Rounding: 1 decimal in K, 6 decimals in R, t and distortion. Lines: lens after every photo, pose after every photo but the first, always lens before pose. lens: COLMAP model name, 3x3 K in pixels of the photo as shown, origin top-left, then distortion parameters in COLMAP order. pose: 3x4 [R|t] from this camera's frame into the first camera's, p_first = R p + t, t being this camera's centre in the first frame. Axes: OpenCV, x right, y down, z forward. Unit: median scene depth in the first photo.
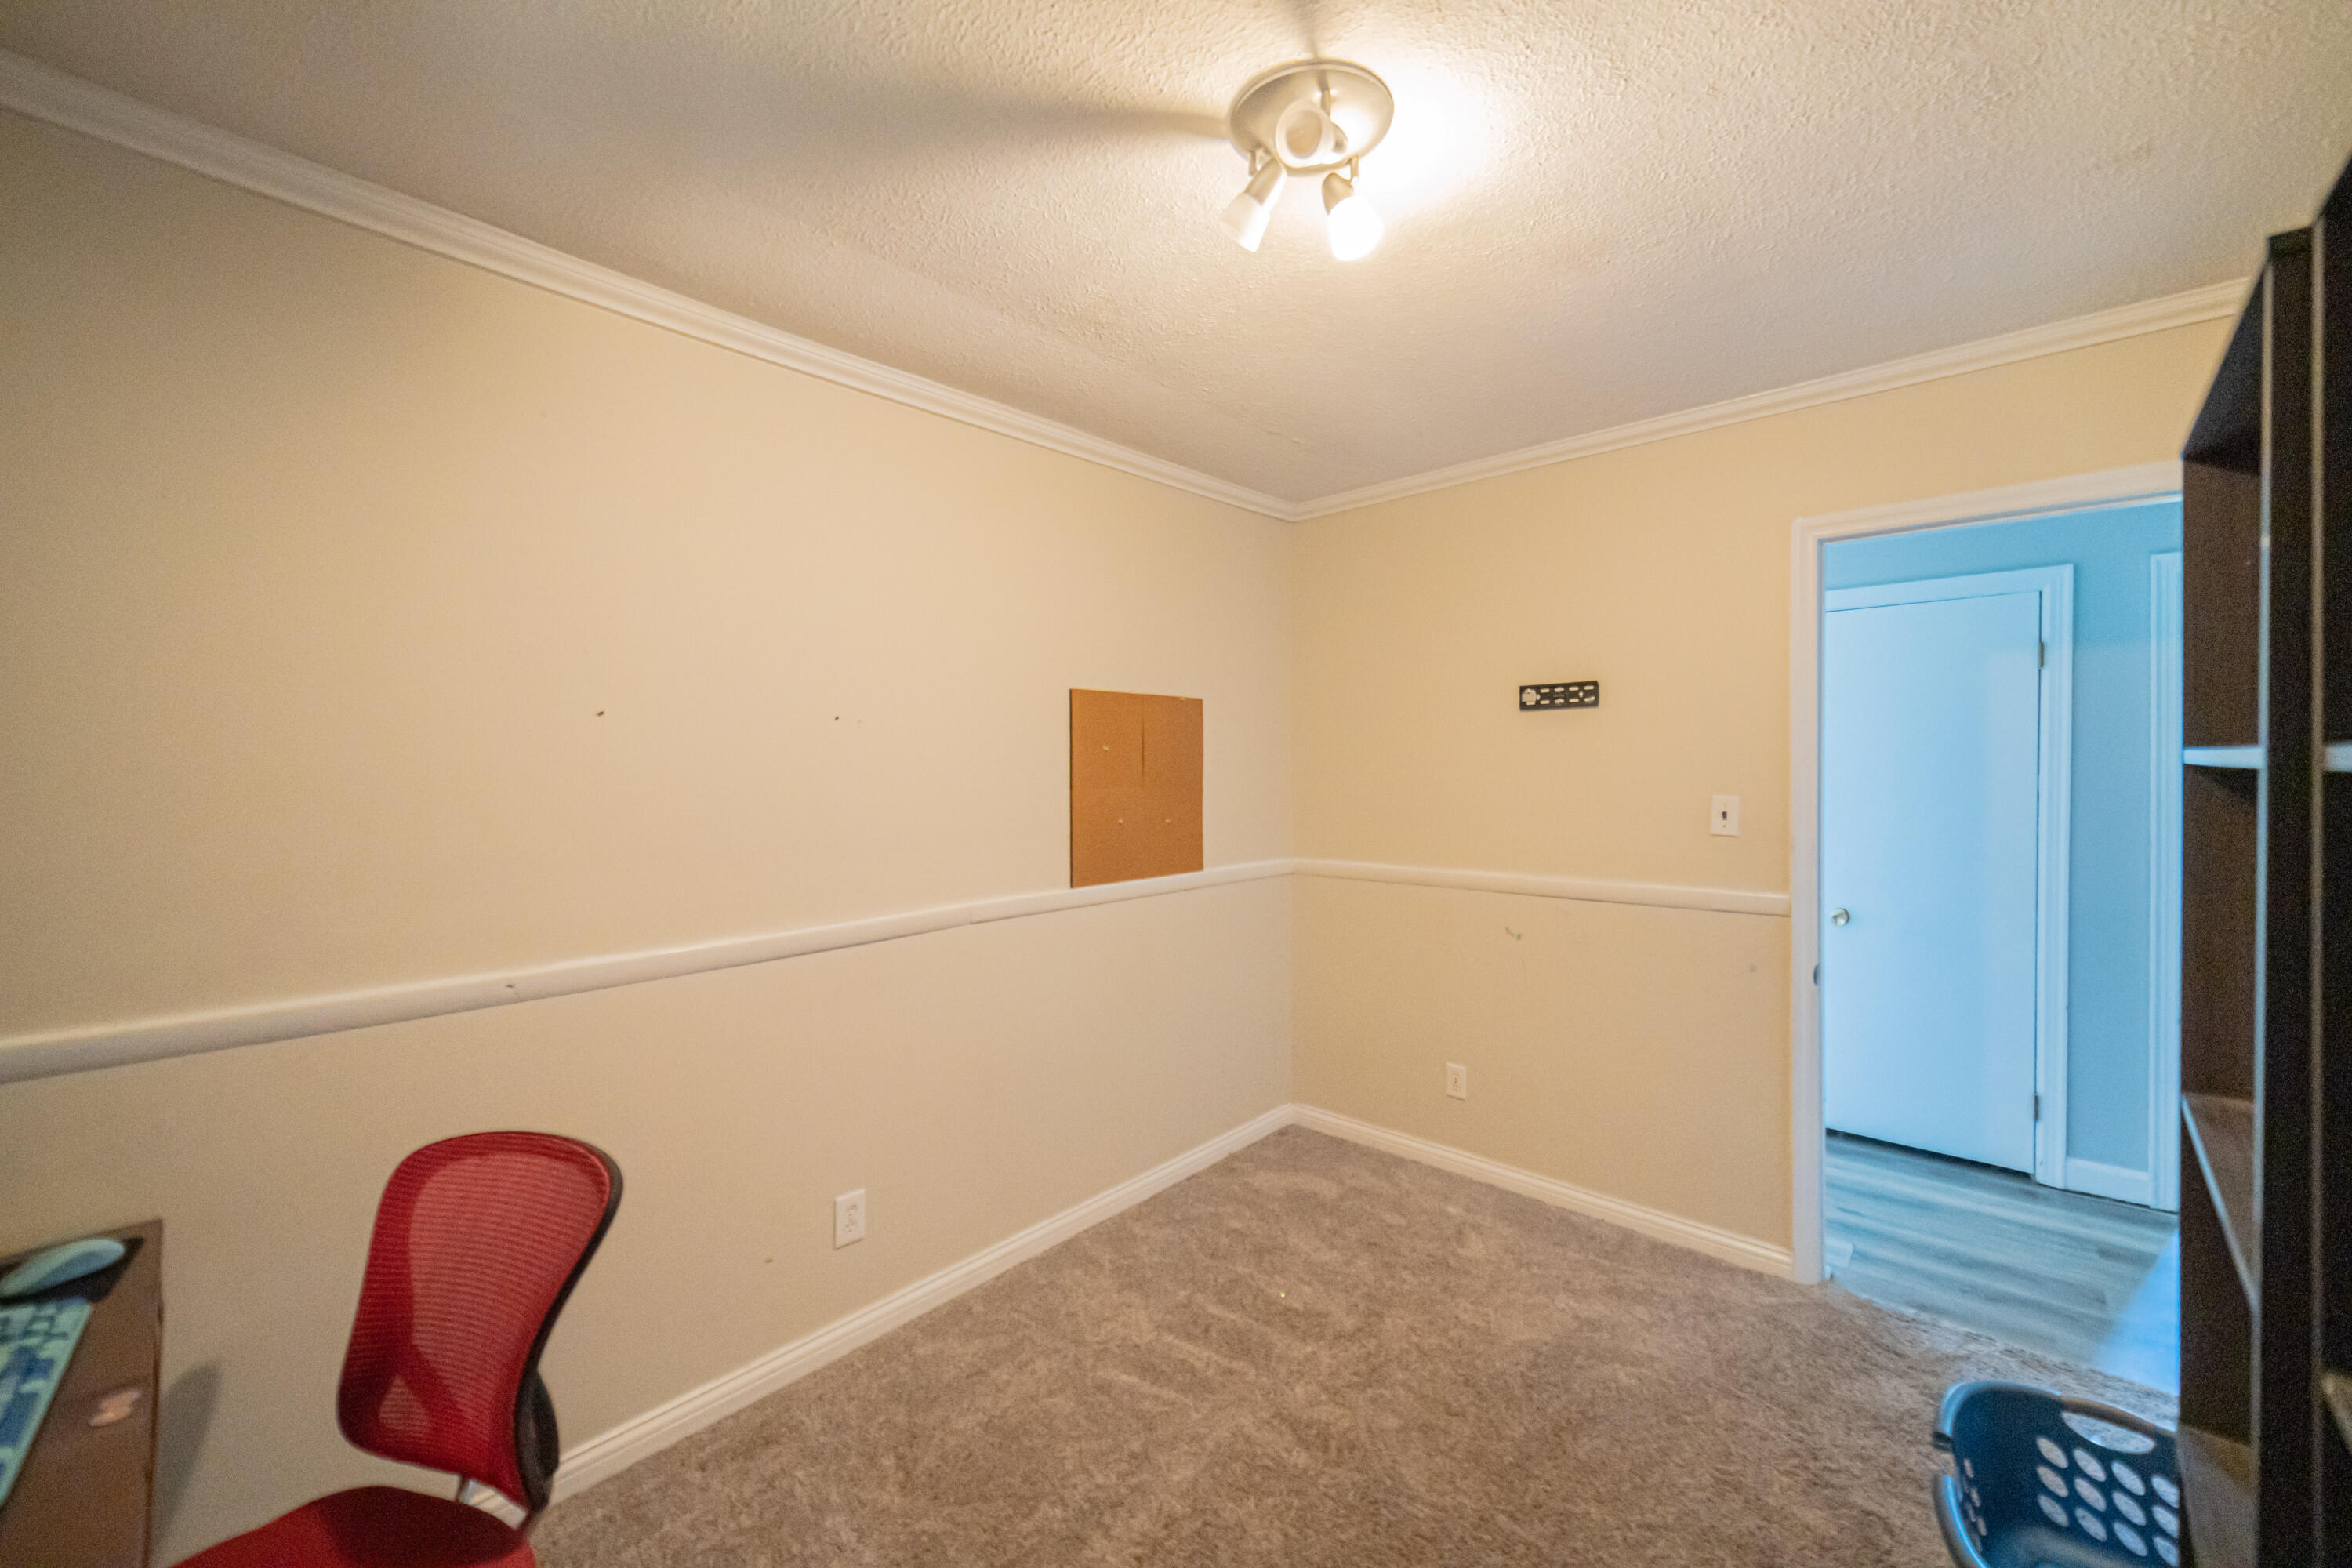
lens RADIAL K [[904.9, 0, 1176.0], [0, 904.9, 784.0], [0, 0, 1]] dist [0.000493, 0.001032]
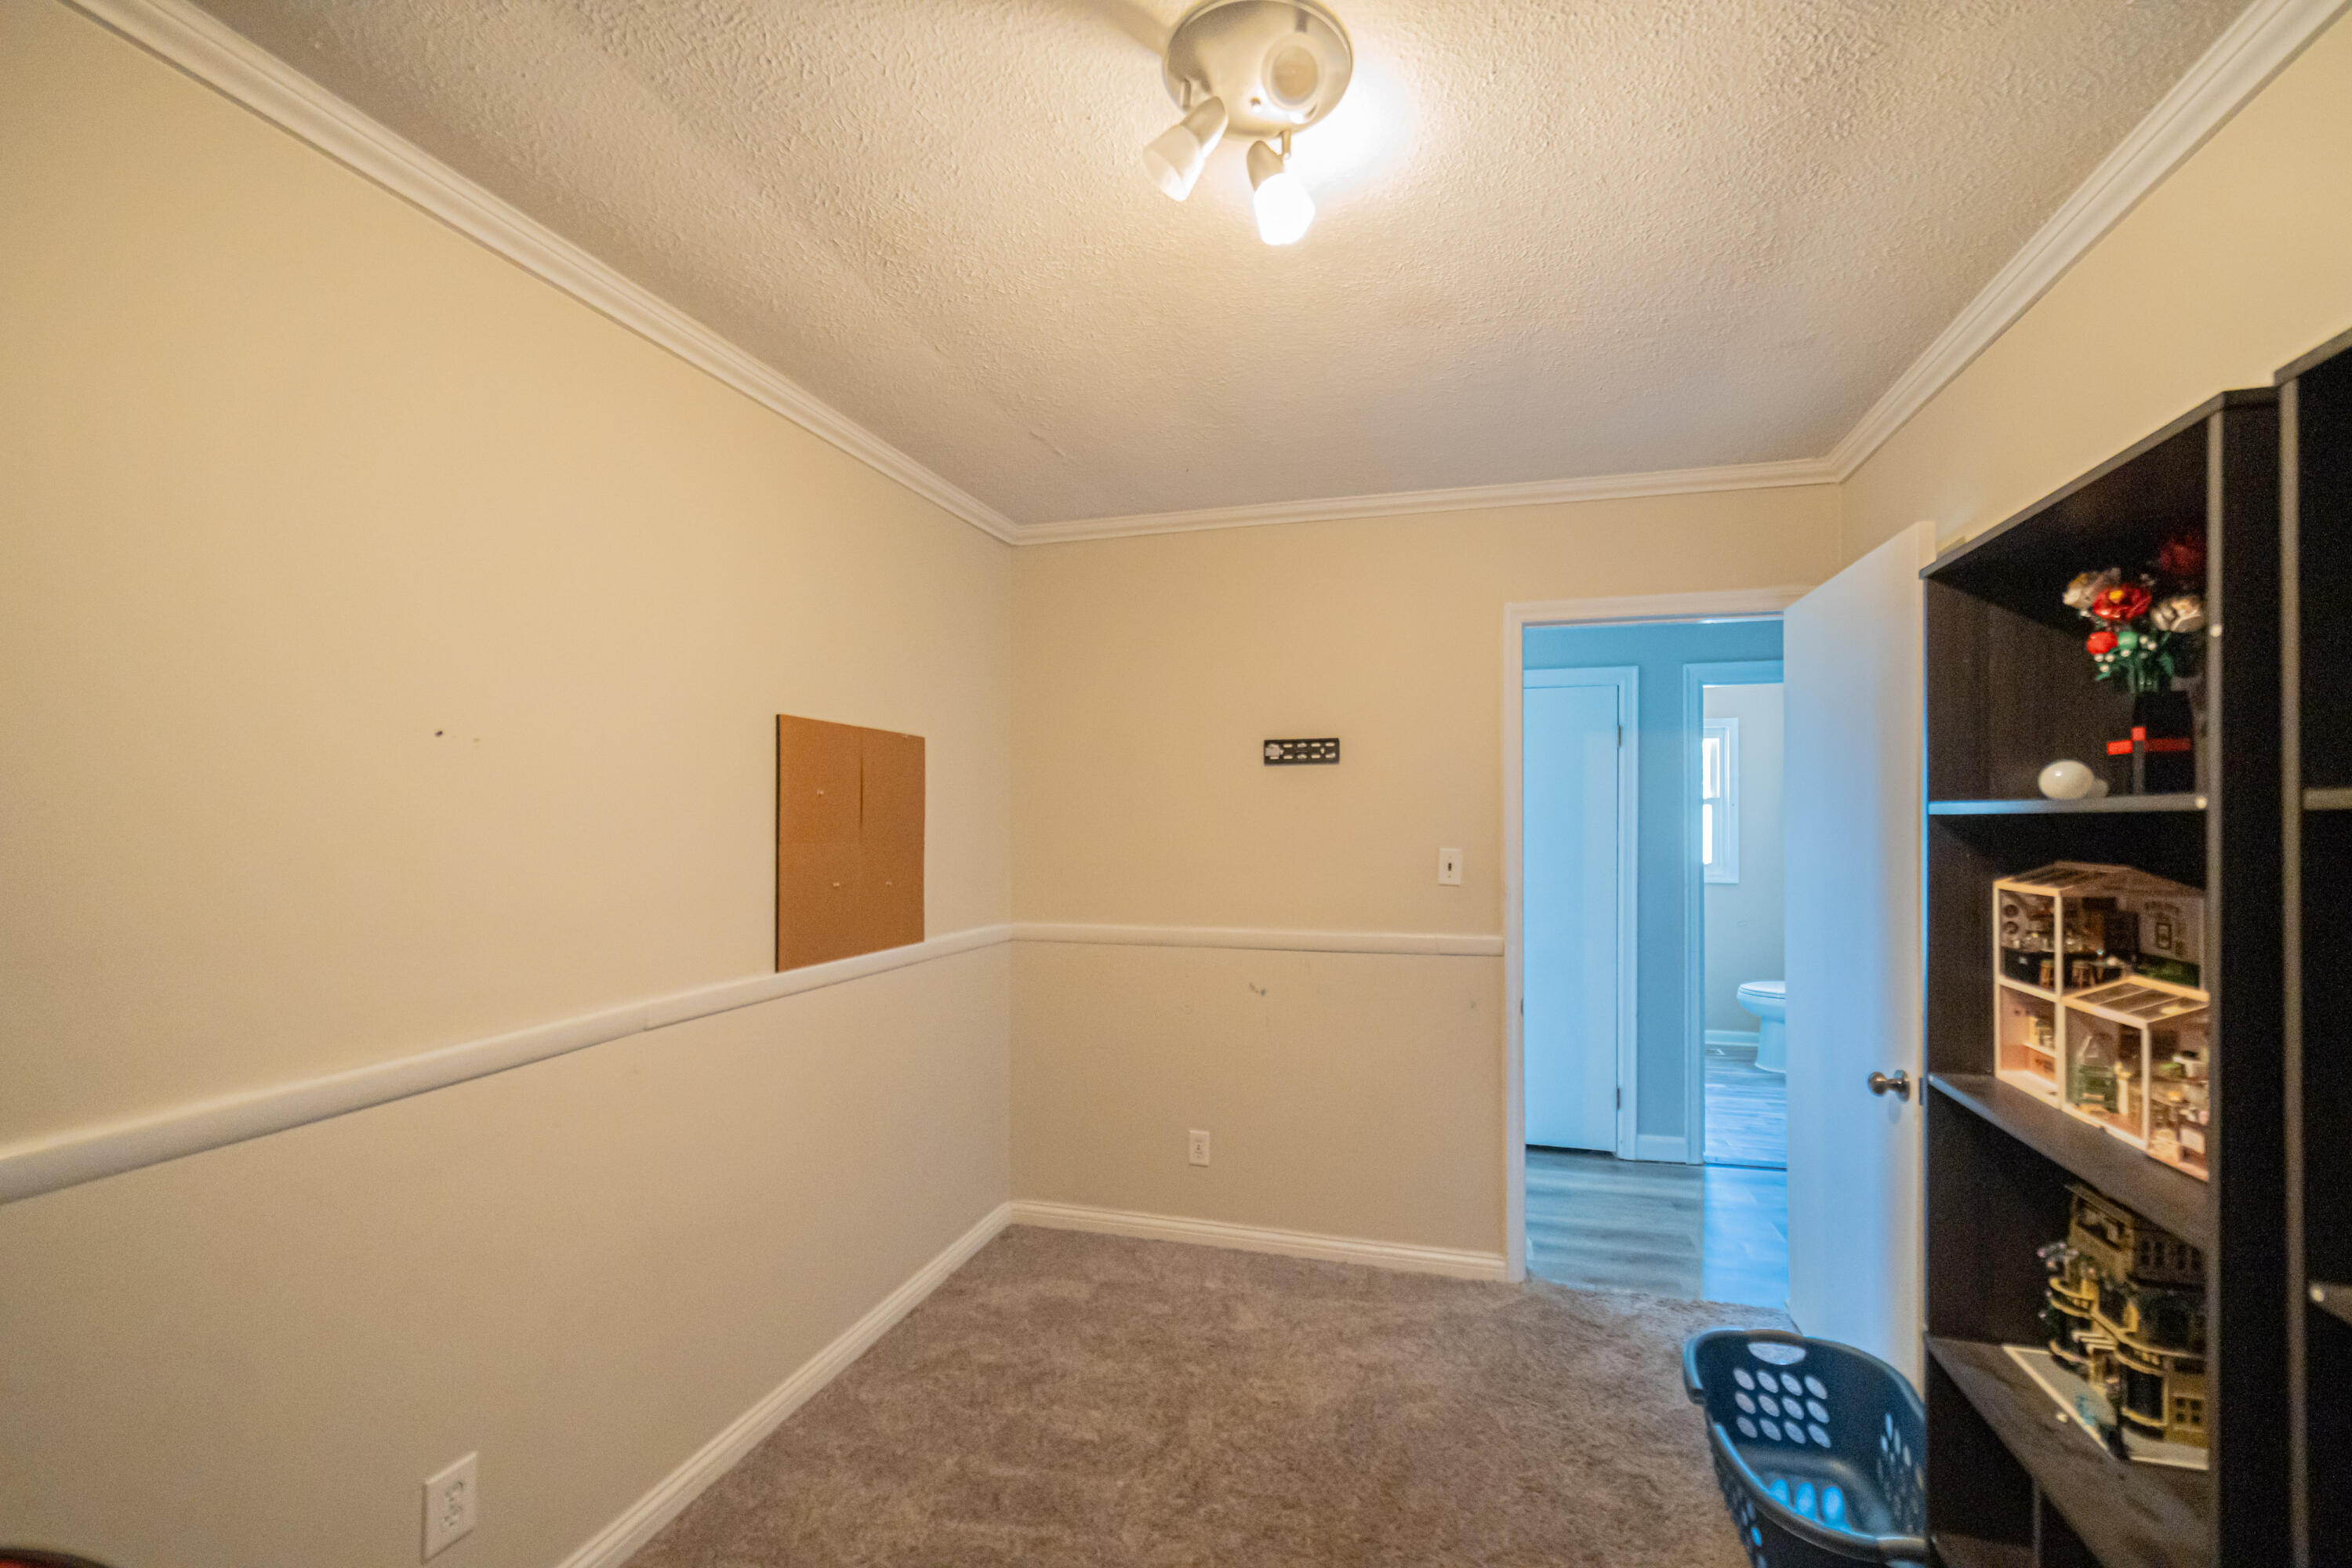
lens RADIAL K [[938.7, 0, 1225.9], [0, 938.7, 829.2], [0, 0, 1]] dist [-0.001352, 0.000464]
pose [[0.885365, 0.005689, 0.464862, -0.166149], [0.001335, 0.999890, -0.014780, 0.006272], [-0.464895, 0.013706, 0.885260, 0.127386]]
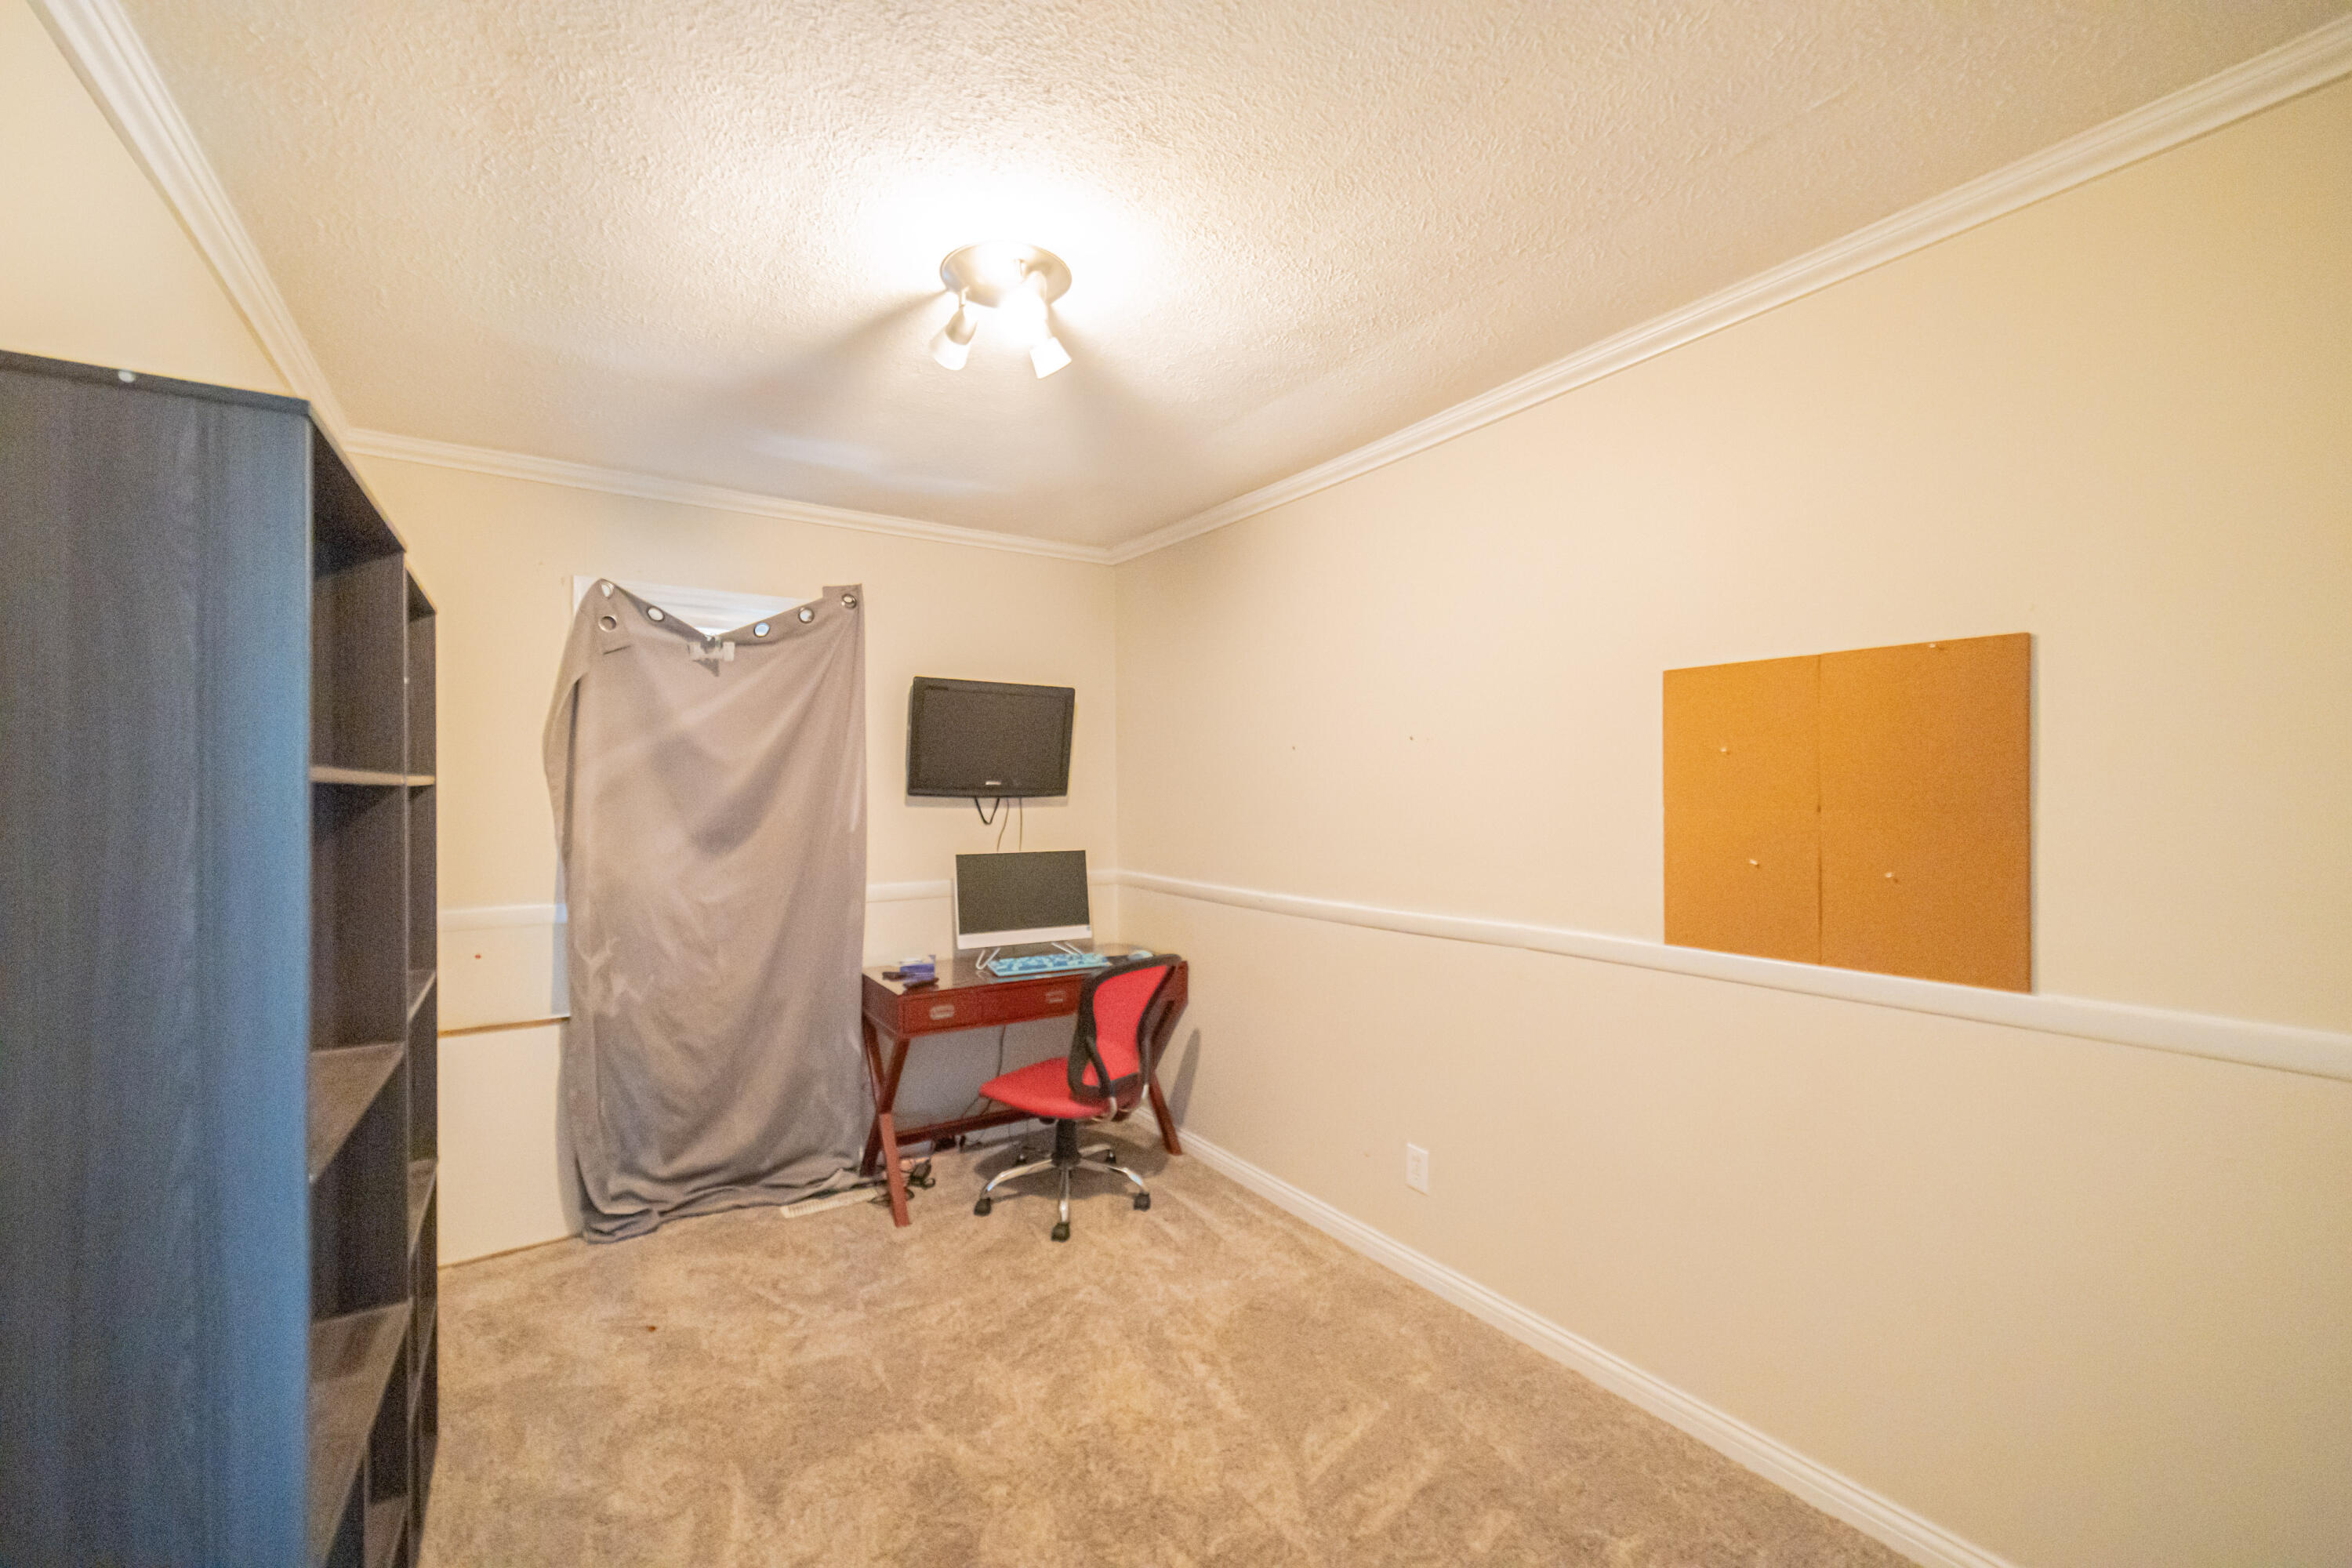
lens RADIAL K [[931.3, 0, 1176.0], [0, 931.3, 784.0], [0, 0, 1]] dist [-0.002319, 0.000232]
pose [[-0.241292, 0.006264, -0.970432, 0.786561], [-0.006066, 0.999950, 0.007963, -0.018739], [0.970434, 0.007808, -0.241242, 0.888809]]
